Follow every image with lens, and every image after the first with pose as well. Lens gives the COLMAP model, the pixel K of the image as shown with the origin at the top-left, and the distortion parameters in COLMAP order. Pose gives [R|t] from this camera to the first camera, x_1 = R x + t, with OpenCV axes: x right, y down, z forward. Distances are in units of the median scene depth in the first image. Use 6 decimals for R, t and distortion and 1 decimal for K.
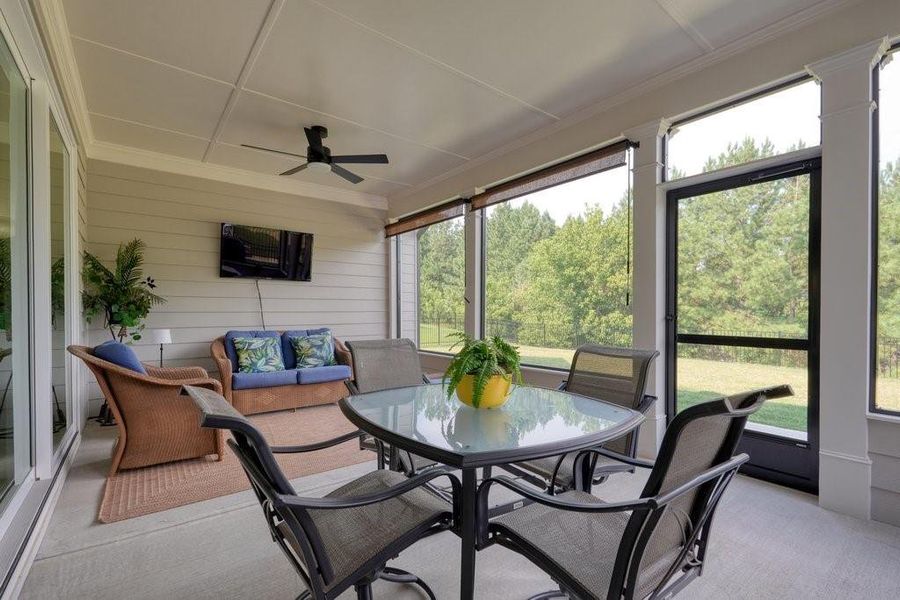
lens RADIAL K [[414.4, 0, 463.6], [0, 414.4, 312.1], [0, 0, 1]] dist [0.002340, 0.000327]
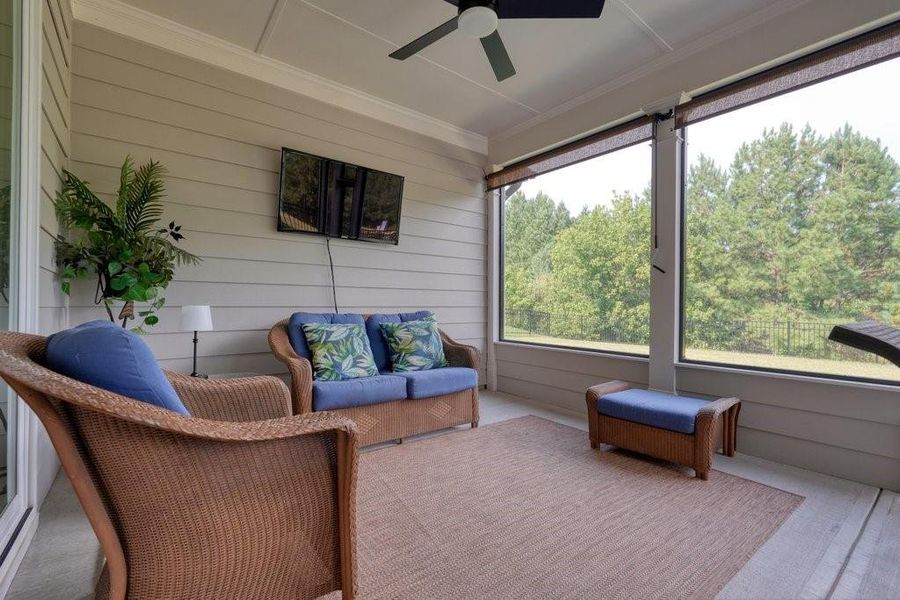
lens RADIAL K [[392.1, 0, 452.9], [0, 392.1, 301.1], [0, 0, 1]] dist [0.001293, 0.000064]
pose [[0.999966, 0.008144, -0.001309, -0.304405], [-0.008159, 0.999893, -0.012166, 0.031285], [0.001210, 0.012176, 0.999925, 0.376494]]
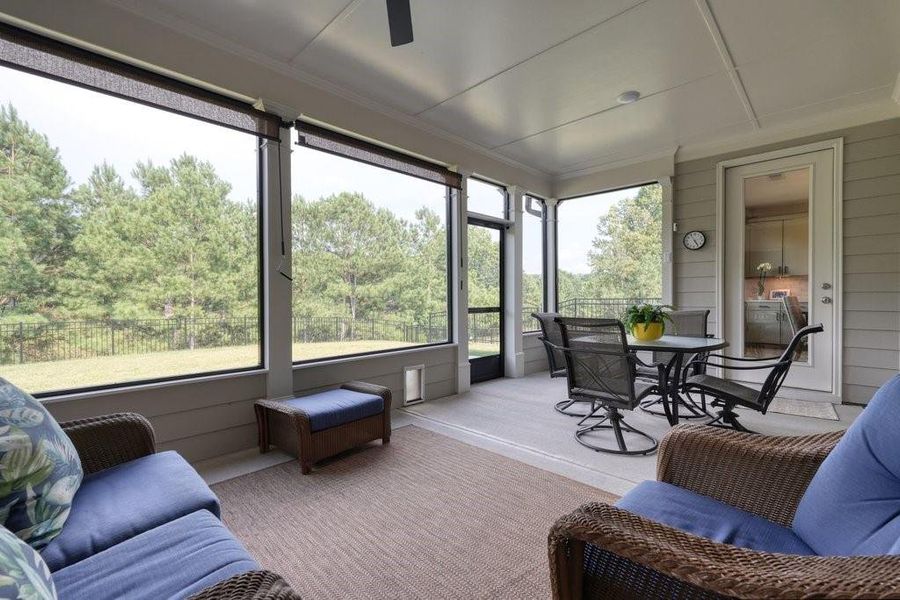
lens RADIAL K [[392.1, 0, 452.9], [0, 392.1, 301.1], [0, 0, 1]] dist [0.001293, 0.000064]
pose [[-0.134512, -0.003934, 0.990904, -0.603553], [0.010190, 0.999934, 0.005353, 0.010765], [-0.990860, 0.010818, -0.134463, 0.782843]]
